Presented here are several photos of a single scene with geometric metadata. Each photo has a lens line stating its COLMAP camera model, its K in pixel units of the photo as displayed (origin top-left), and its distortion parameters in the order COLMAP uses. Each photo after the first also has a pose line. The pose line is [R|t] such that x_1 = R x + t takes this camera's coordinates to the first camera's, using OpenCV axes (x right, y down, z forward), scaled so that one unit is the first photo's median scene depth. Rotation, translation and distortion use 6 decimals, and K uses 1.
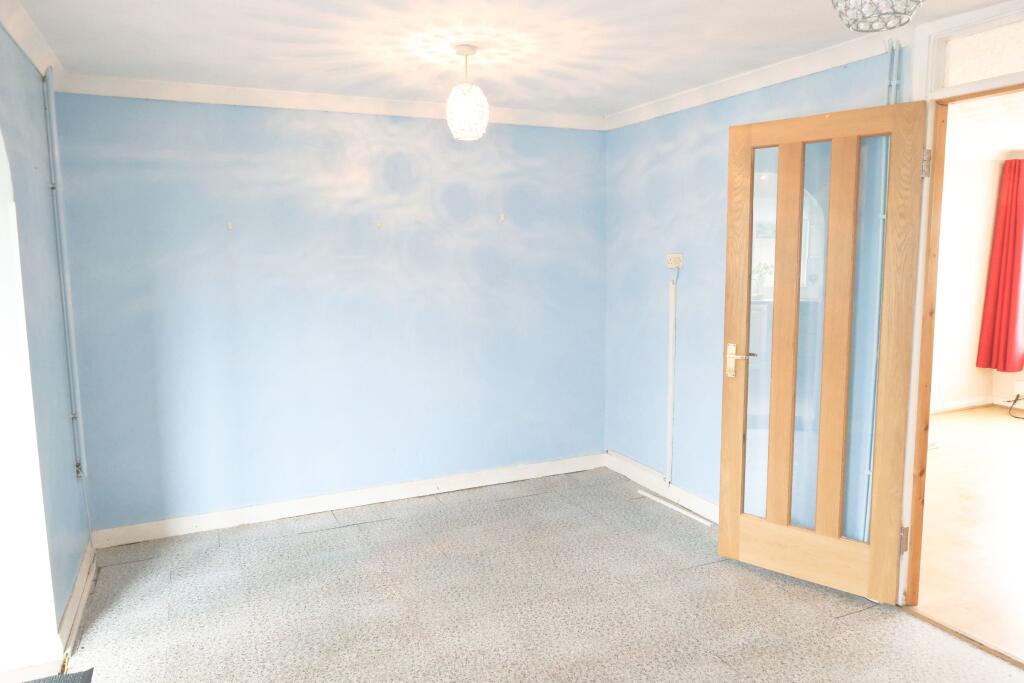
lens RADIAL K [[721.2, 0, 539.0], [0, 721.2, 343.6], [0, 0, 1]] dist [0.017364, -0.004695]
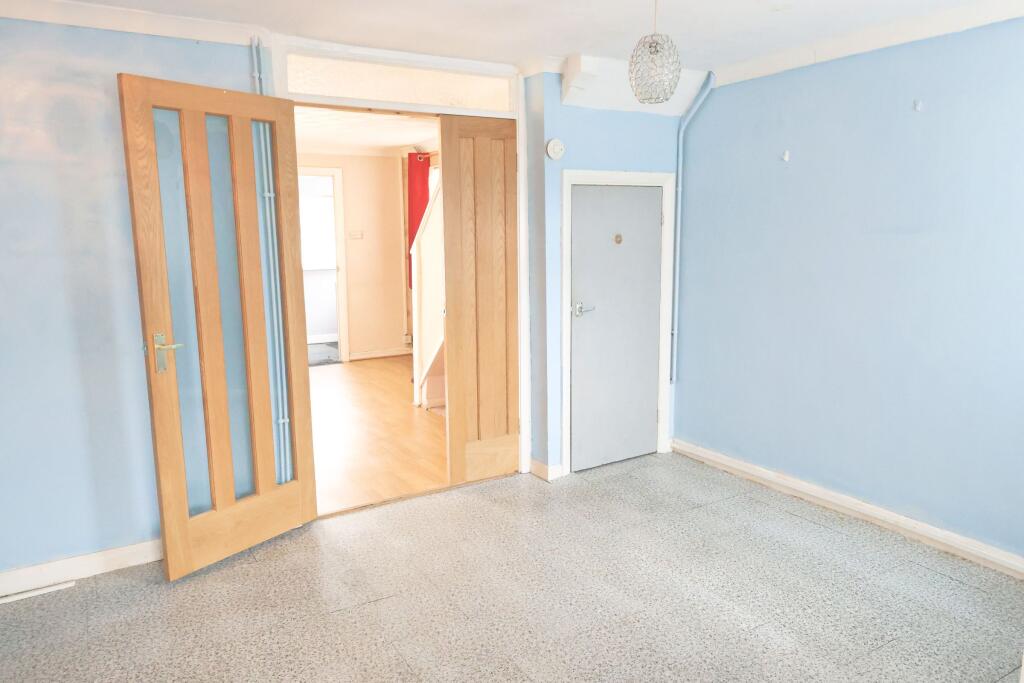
lens RADIAL K [[721.2, 0, 512.9], [0, 721.2, 339.4], [0, 0, 1]] dist [0.017364, -0.004695]
pose [[-0.106724, -0.149742, 0.982948, -0.692356], [0.138516, 0.976715, 0.163832, -0.084220], [-0.984593, 0.153639, -0.083497, 0.732389]]
